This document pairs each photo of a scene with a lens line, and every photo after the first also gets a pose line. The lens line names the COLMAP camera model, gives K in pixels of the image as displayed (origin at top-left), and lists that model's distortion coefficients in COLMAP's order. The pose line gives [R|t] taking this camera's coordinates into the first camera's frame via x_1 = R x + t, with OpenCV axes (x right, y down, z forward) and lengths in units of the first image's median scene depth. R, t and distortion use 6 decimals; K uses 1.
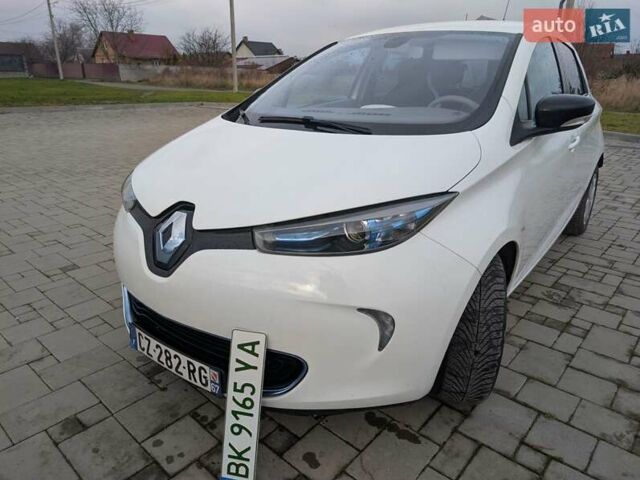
lens RADIAL K [[460.9, 0, 317.3], [0, 460.9, 240.2], [0, 0, 1]] dist [0.013026, -0.006186]
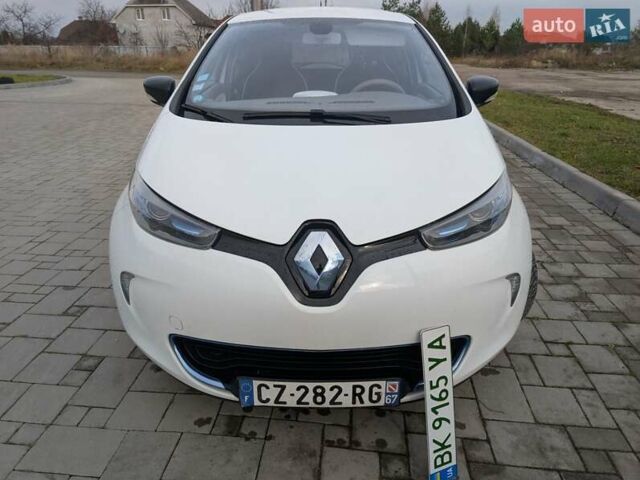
lens RADIAL K [[461.2, 0, 318.3], [0, 461.2, 232.2], [0, 0, 1]] dist [0.009878, -0.002528]
pose [[0.799158, -0.224342, 0.557688, -0.751444], [0.199942, 0.974128, 0.105350, -0.145704], [-0.566894, 0.027314, 0.823338, 0.252469]]
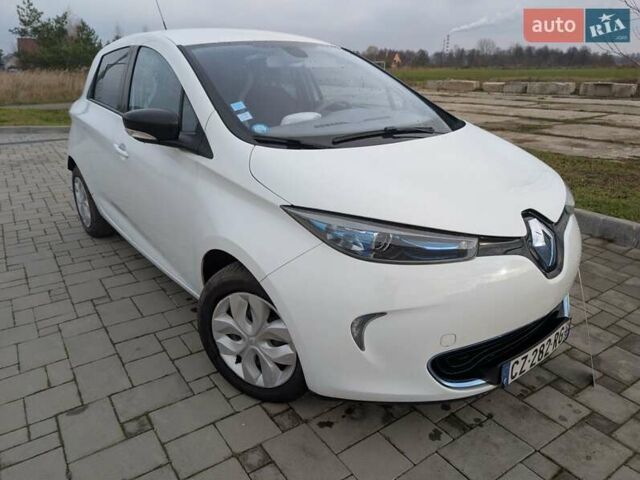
lens RADIAL K [[463.6, 0, 320.2], [0, 463.6, 234.1], [0, 0, 1]] dist [0.004126, -0.001477]
pose [[0.237970, -0.338980, 0.910199, -1.348162], [0.333386, 0.908694, 0.251257, -0.446350], [-0.912263, 0.243656, 0.329253, 1.044723]]
